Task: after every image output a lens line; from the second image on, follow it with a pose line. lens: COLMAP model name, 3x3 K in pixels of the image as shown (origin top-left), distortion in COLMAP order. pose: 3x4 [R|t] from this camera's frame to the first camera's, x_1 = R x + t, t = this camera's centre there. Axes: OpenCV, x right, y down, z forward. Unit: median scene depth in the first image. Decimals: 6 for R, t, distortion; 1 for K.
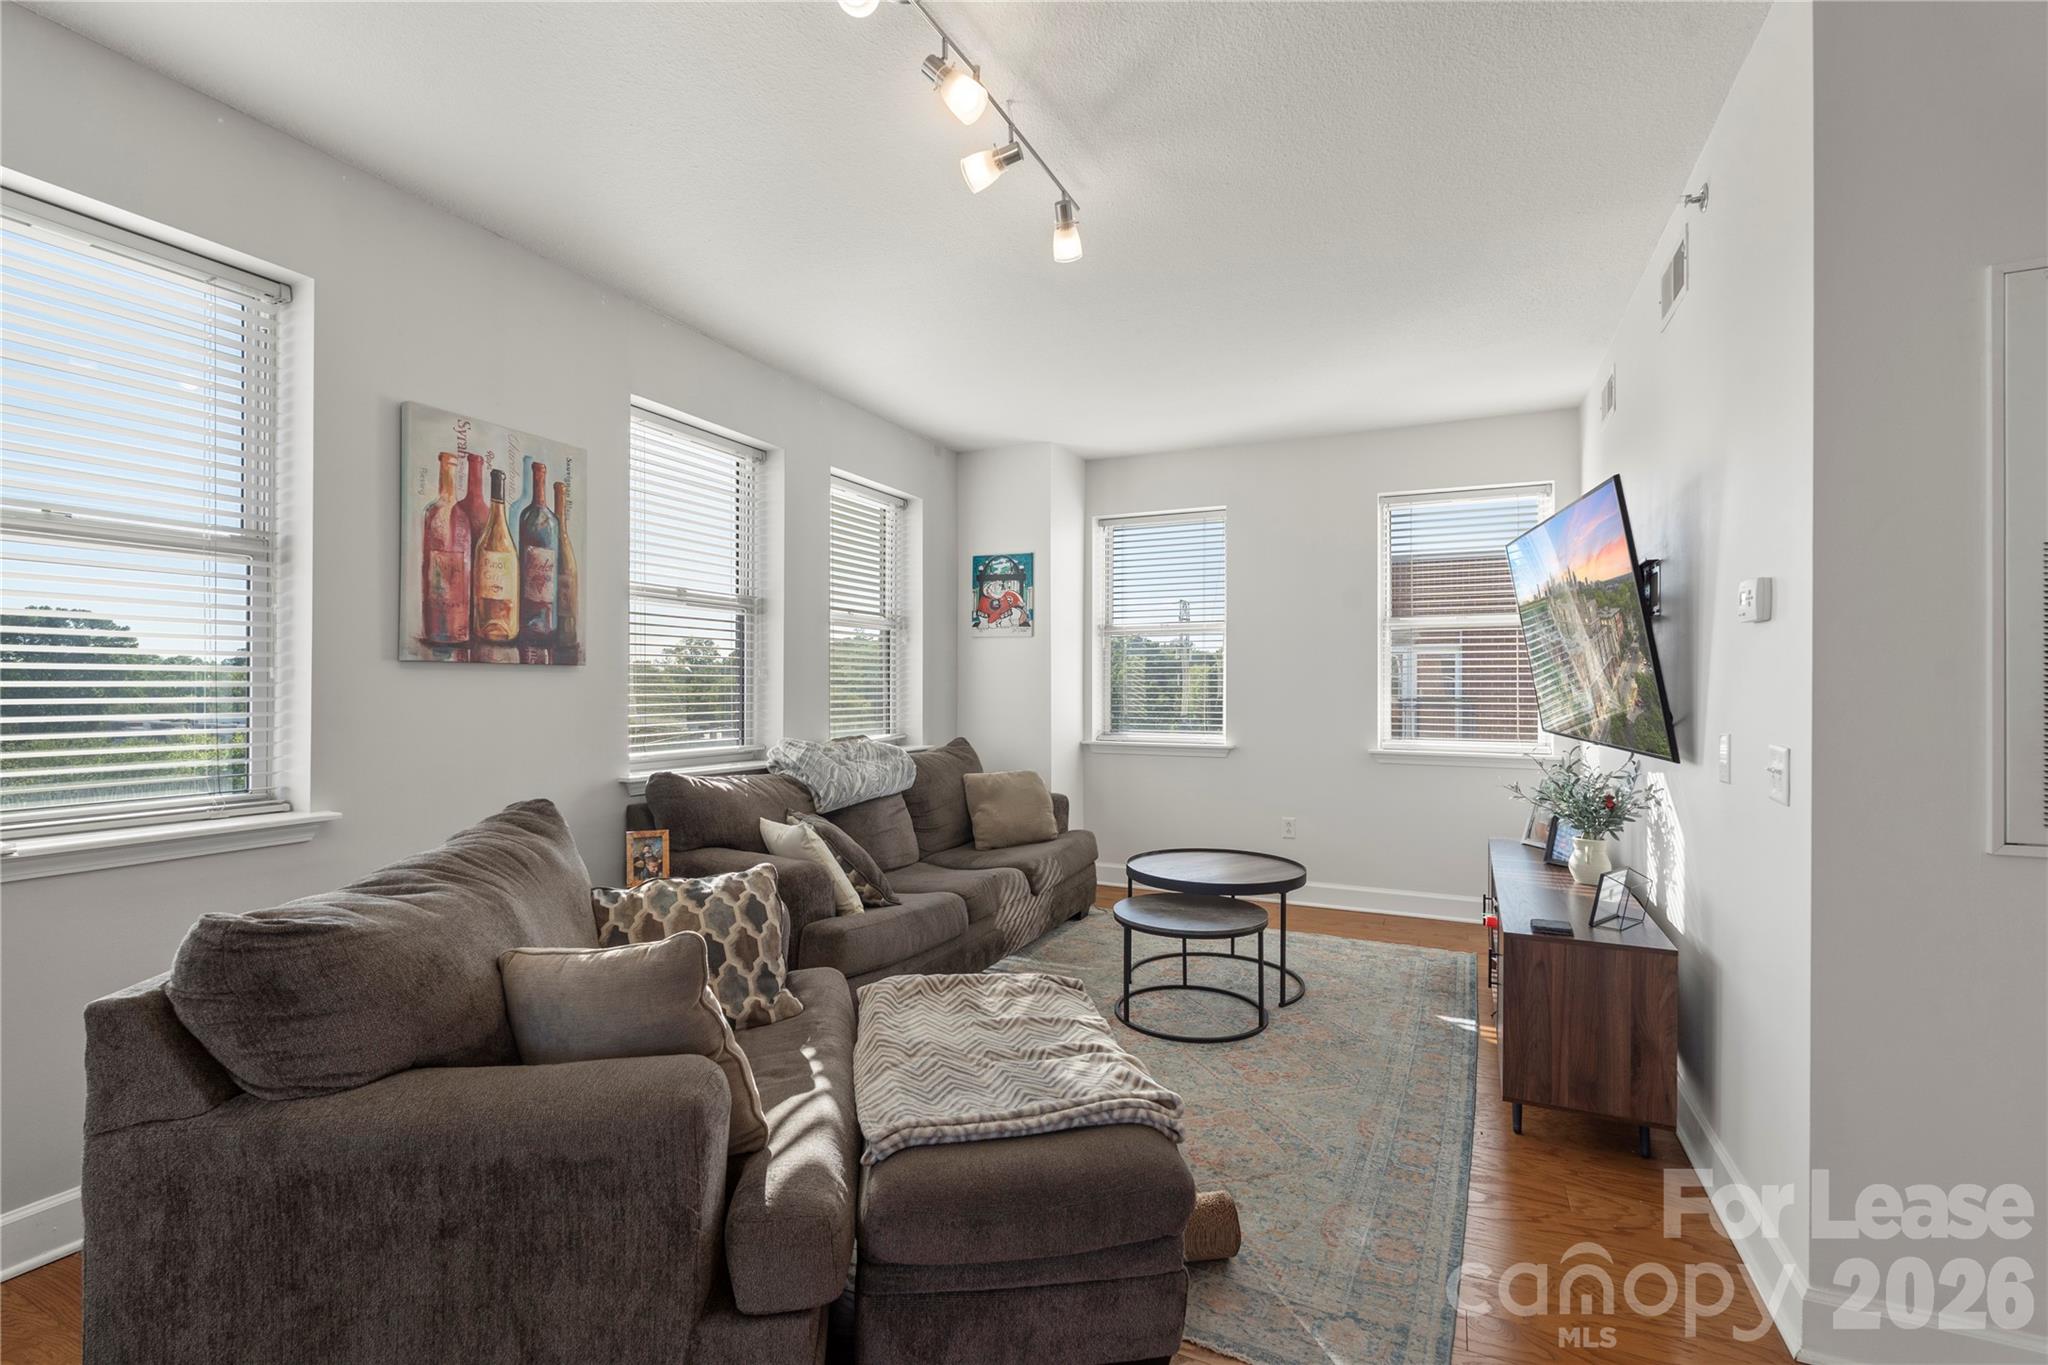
lens RADIAL K [[901.7, 0, 1027.1], [0, 901.7, 687.1], [0, 0, 1]] dist [-0.001893, 0.000463]
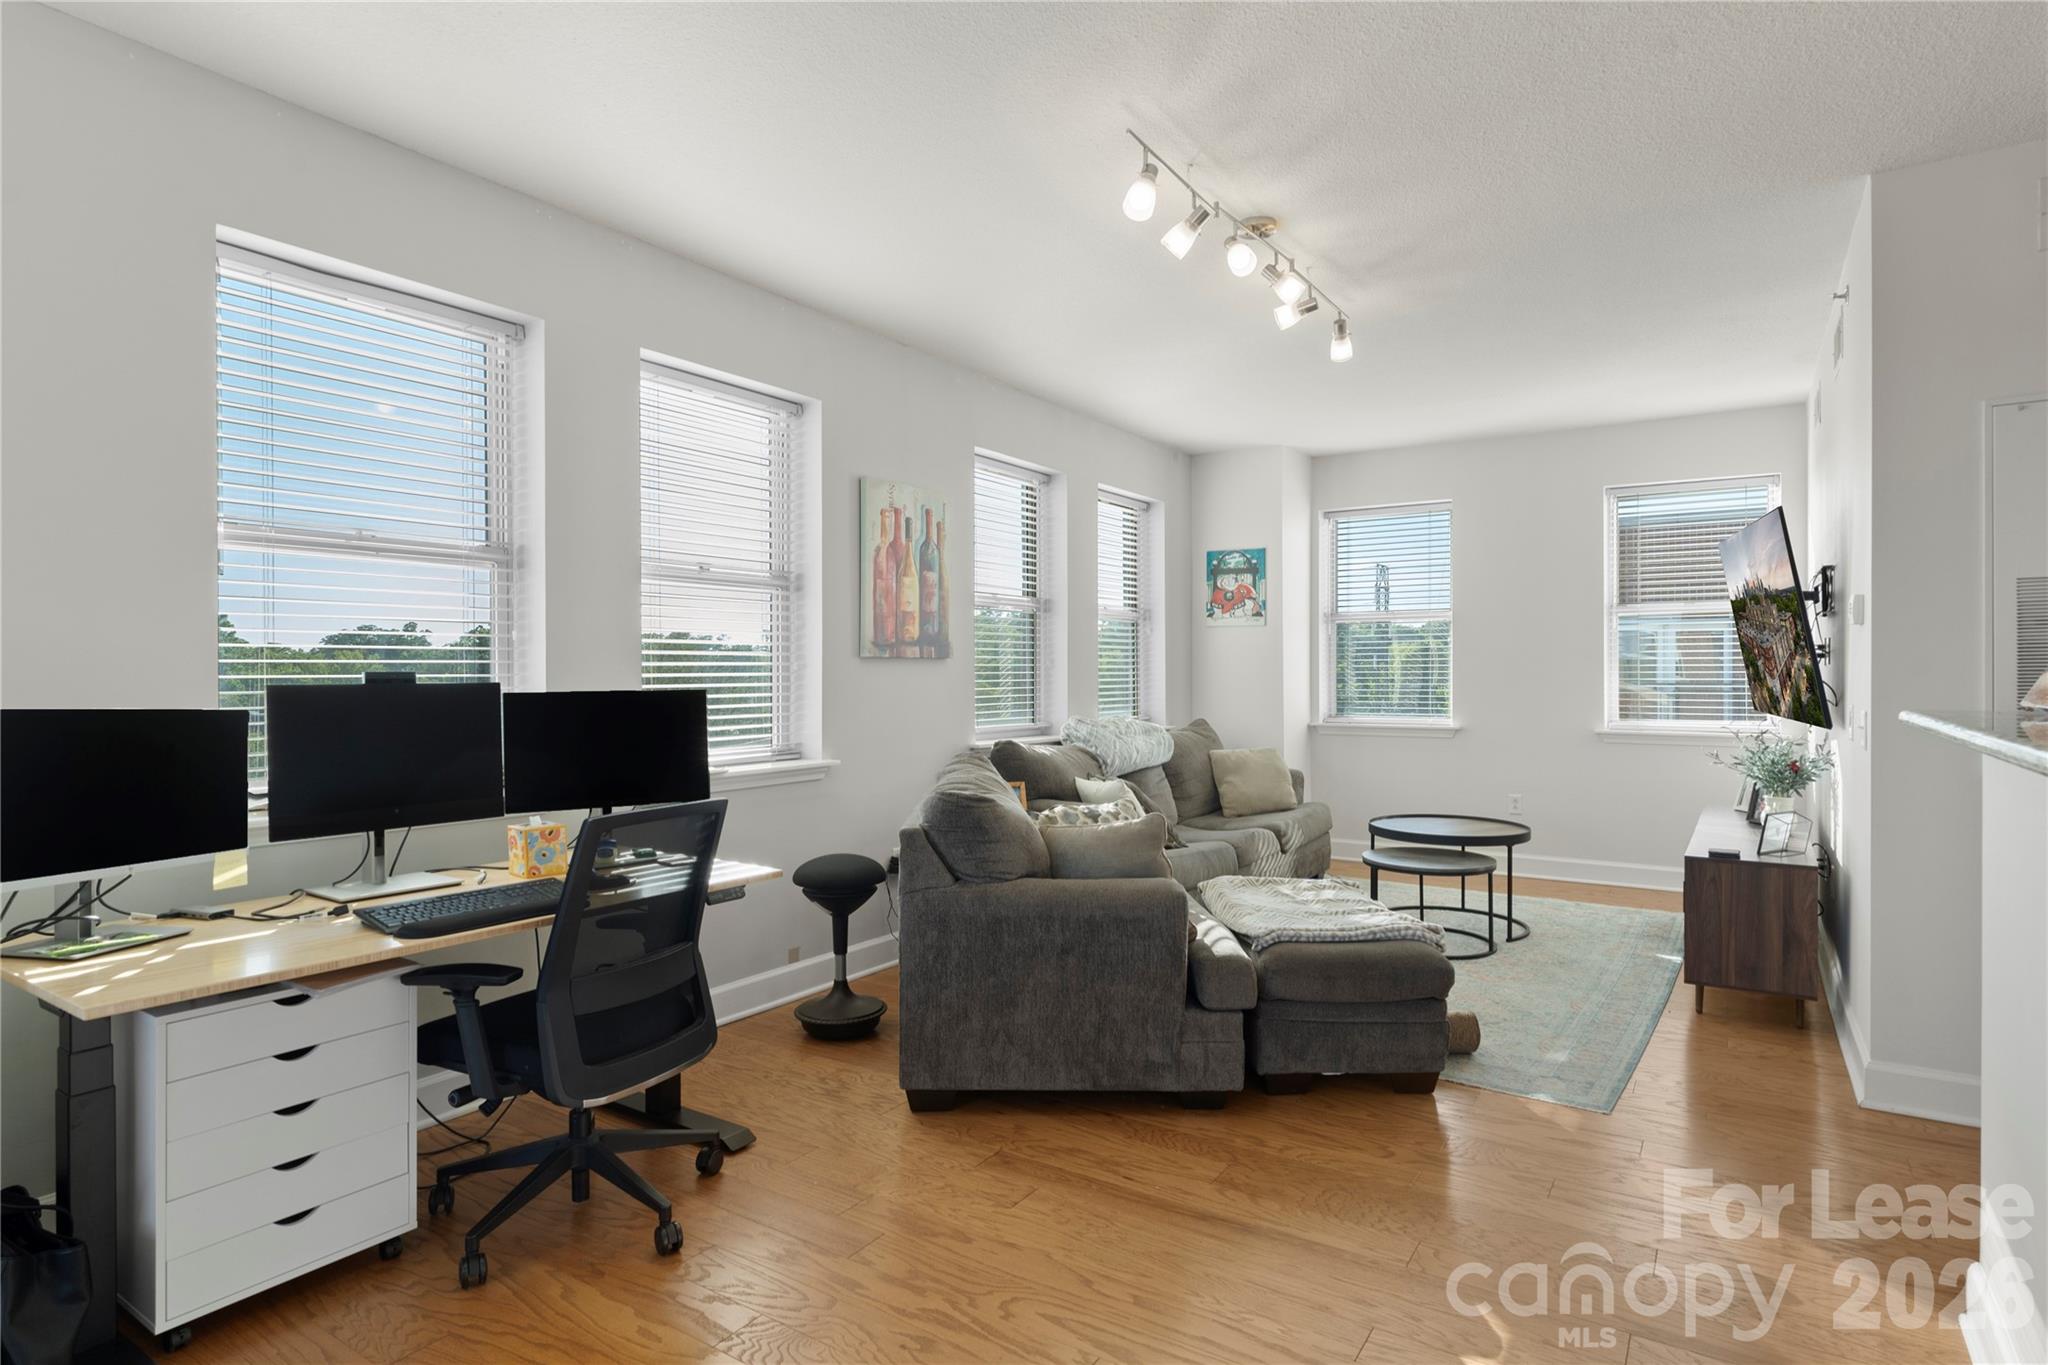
lens RADIAL K [[1089.4, 0, 1024.0], [0, 1089.4, 682.5], [0, 0, 1]] dist [-0.002280, 0.000700]
pose [[0.989737, -0.004157, -0.142838, -0.166258], [0.005517, 0.999943, 0.009133, -0.002733], [0.142792, -0.009827, 0.989704, -0.588755]]
